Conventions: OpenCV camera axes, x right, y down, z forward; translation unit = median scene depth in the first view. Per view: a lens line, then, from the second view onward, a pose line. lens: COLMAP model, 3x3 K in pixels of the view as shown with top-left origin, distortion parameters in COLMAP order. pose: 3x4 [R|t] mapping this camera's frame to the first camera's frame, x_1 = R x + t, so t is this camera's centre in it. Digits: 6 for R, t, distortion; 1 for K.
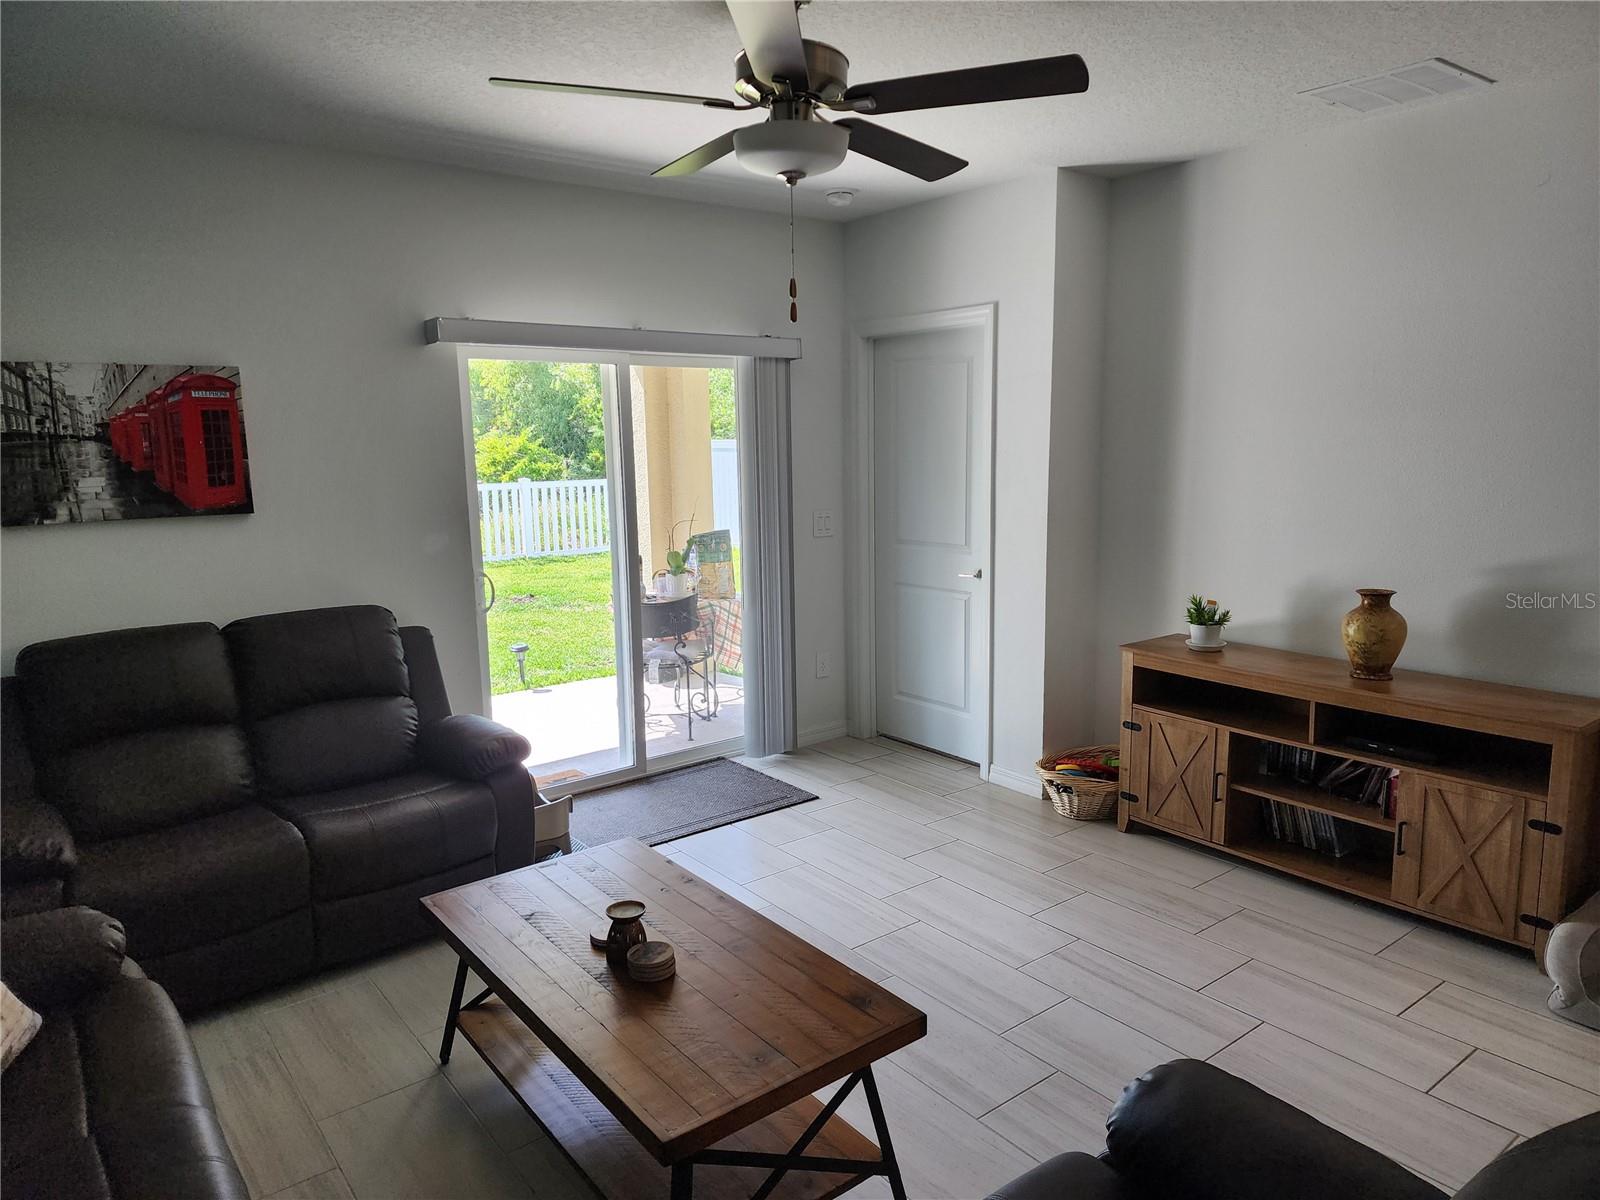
lens RADIAL K [[1066.1, 0, 810.2], [0, 1066.1, 607.8], [0, 0, 1]] dist [0.107895, -0.106605]
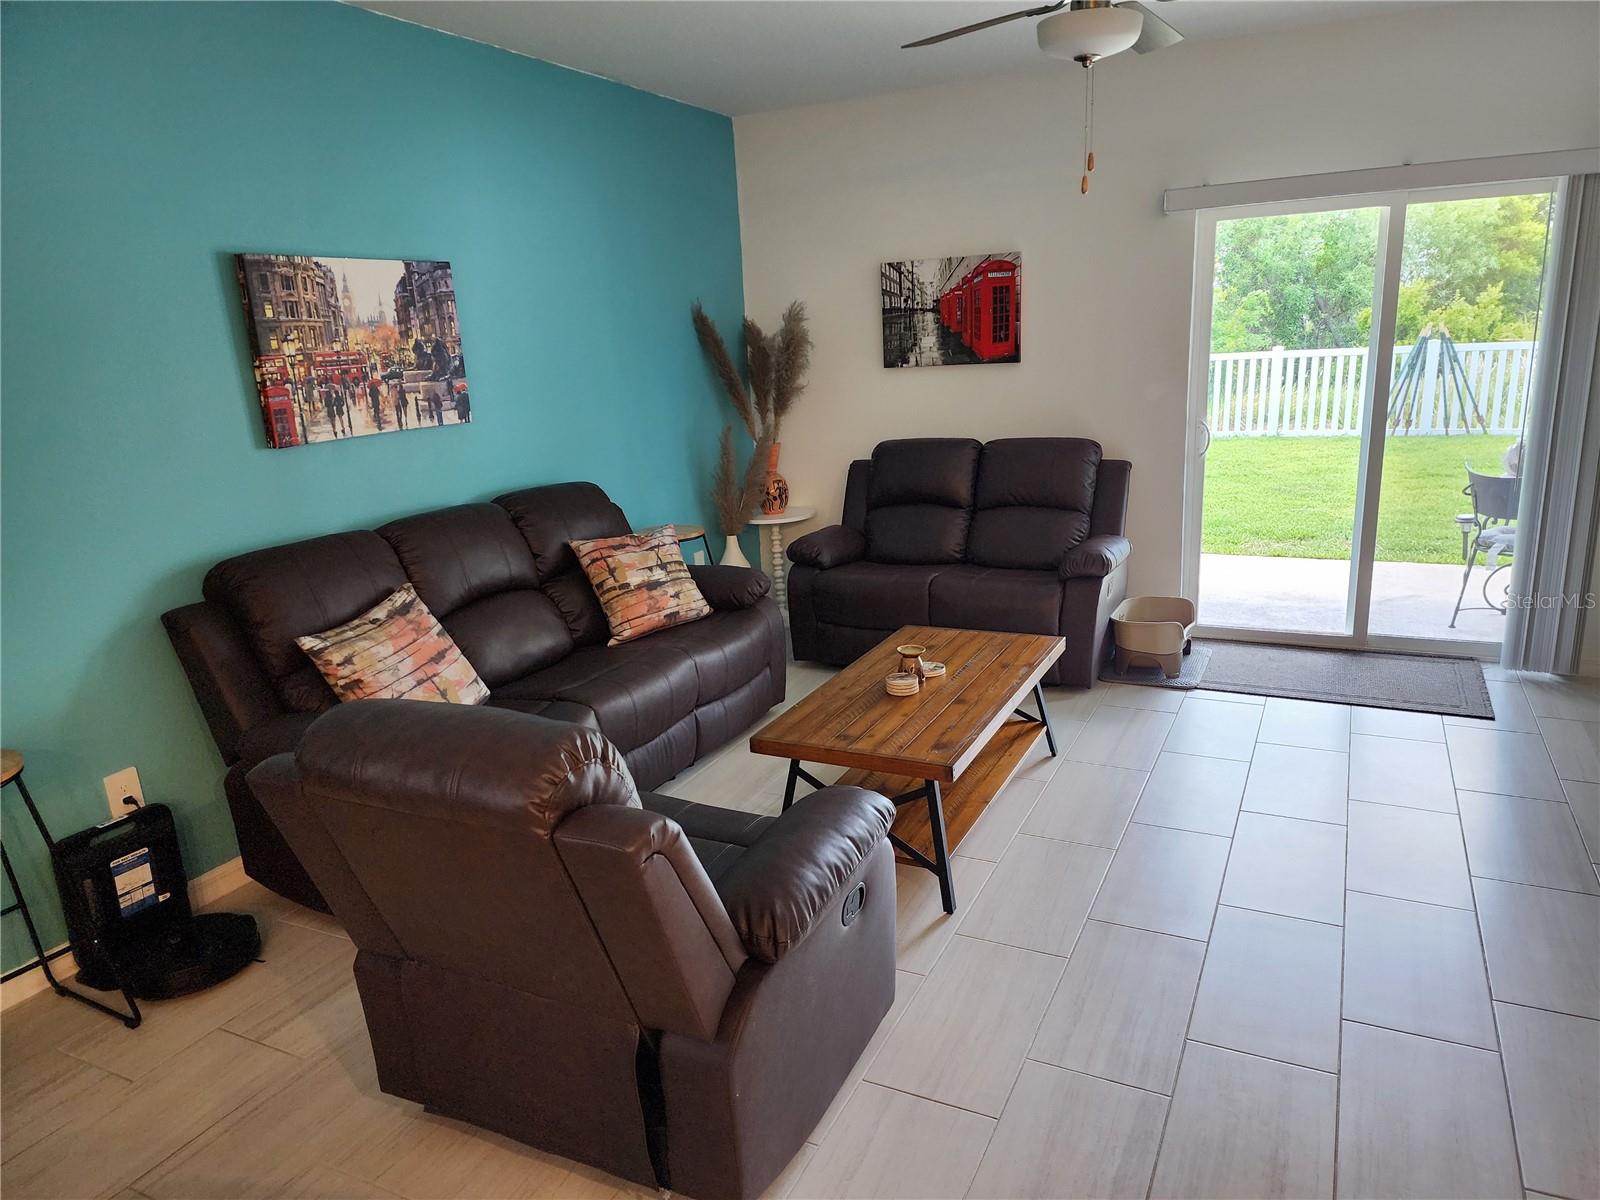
lens RADIAL K [[1066.1, 0, 810.2], [0, 1066.1, 607.8], [0, 0, 1]] dist [0.107895, -0.106605]
pose [[0.434614, 0.224843, -0.872099, 0.608325], [-0.107159, 0.974366, 0.197806, -0.025045], [0.894219, 0.007484, 0.447567, 0.155956]]
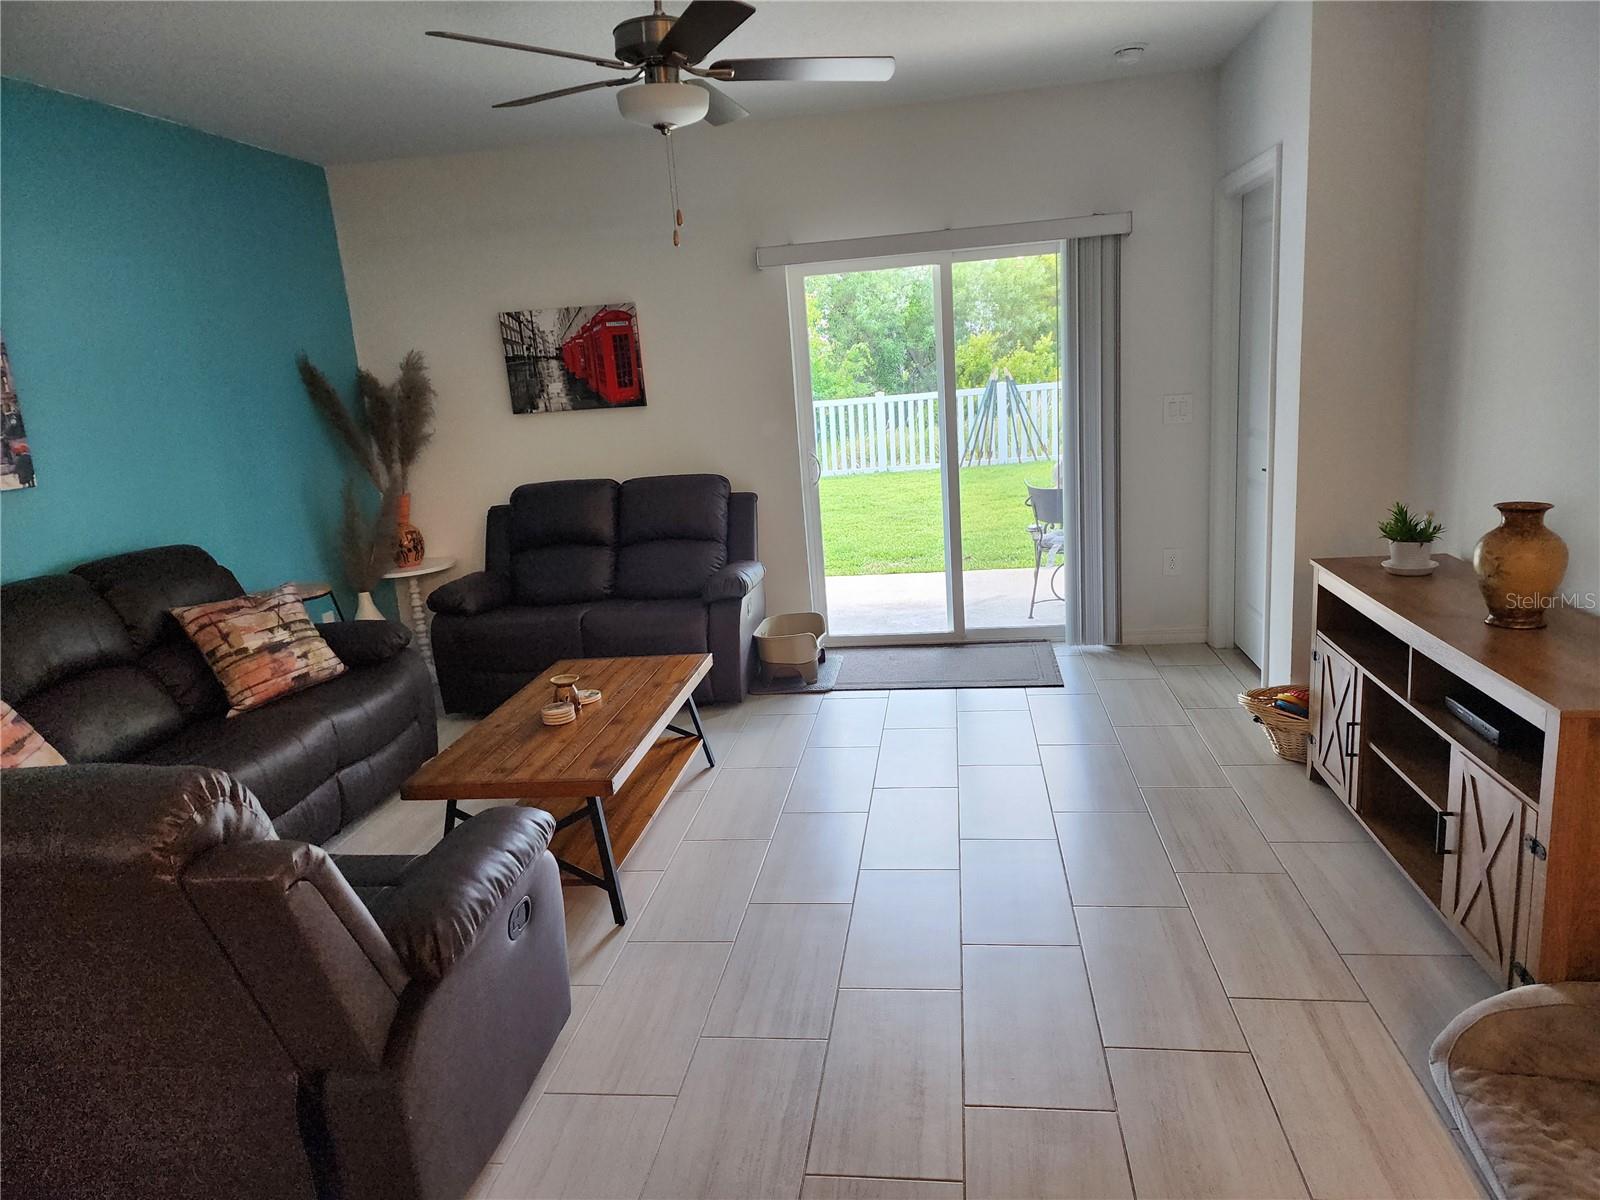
lens RADIAL K [[1068.1, 0, 796.1], [0, 1068.1, 596.2], [0, 0, 1]] dist [0.108809, -0.113409]
pose [[0.691812, 0.121776, -0.711735, 0.655997], [-0.056477, 0.991782, 0.114796, -0.010355], [0.719866, -0.039220, 0.693005, 0.140909]]
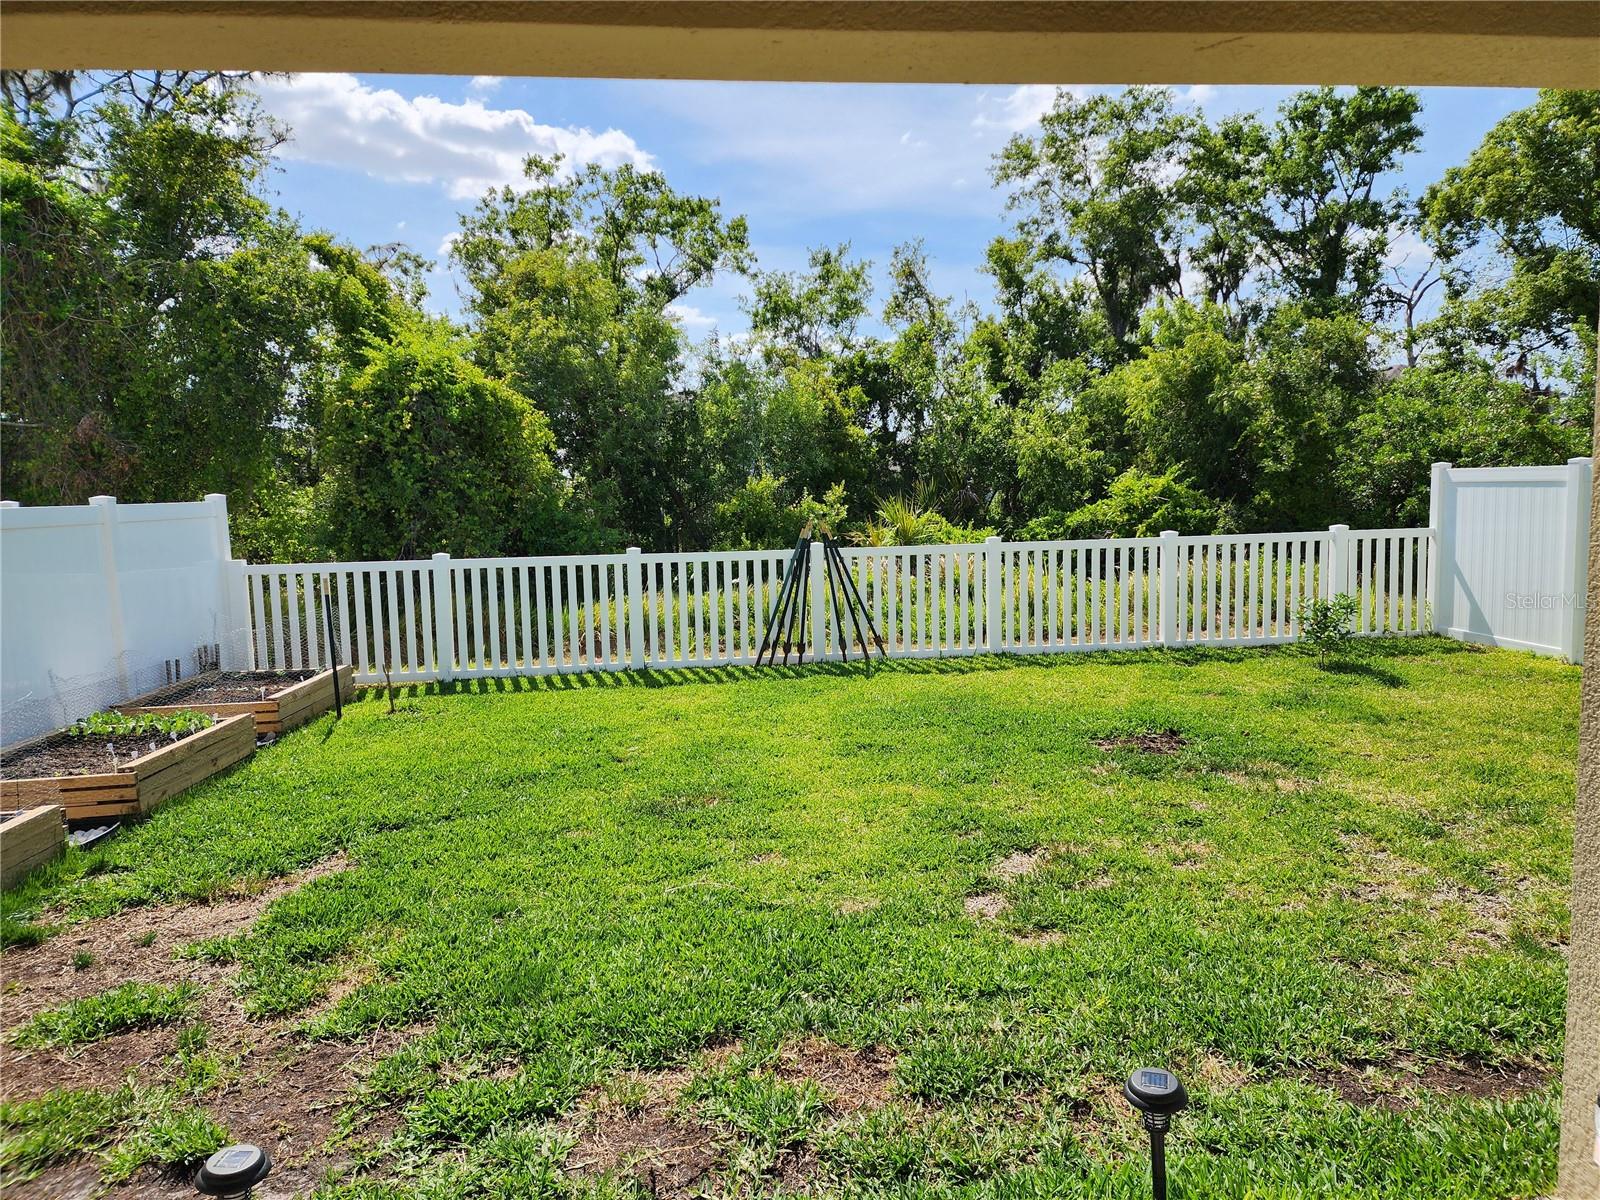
lens RADIAL K [[1076.9, 0, 833.3], [0, 1076.9, 597.3], [0, 0, 1]] dist [0.100210, -0.119158]
pose [[0.852024, 0.047506, -0.521342, -0.362005], [-0.075339, 0.996634, -0.032310, -0.167995], [0.518052, 0.066807, 0.852736, 1.280313]]
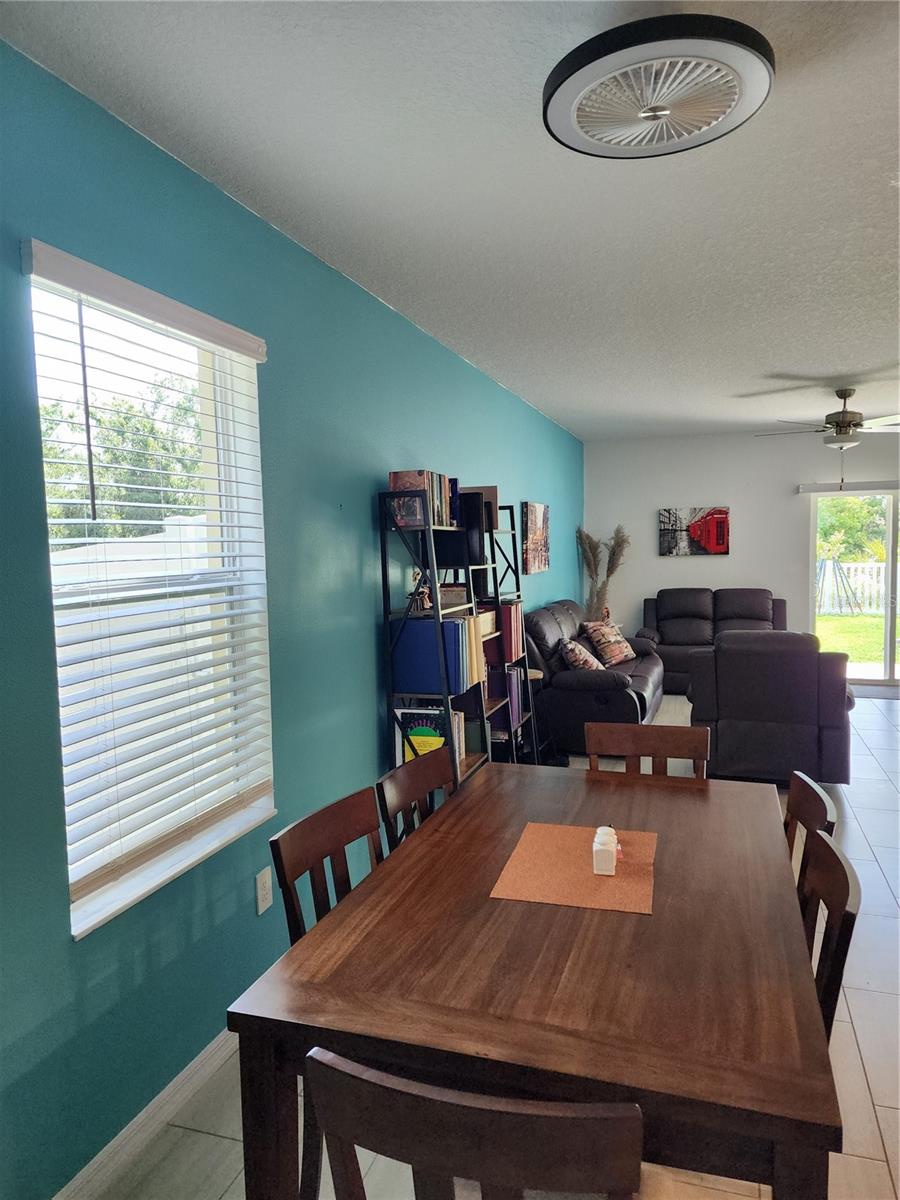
lens RADIAL K [[799.6, 0, 450.7], [0, 799.6, 608.6], [0, 0, 1]] dist [0.107895, -0.106605]
pose [[0.551916, 0.073076, -0.830691, 0.898935], [-0.124930, 0.992156, 0.004276, 0.142741], [0.824488, 0.101418, 0.556717, -0.829795]]
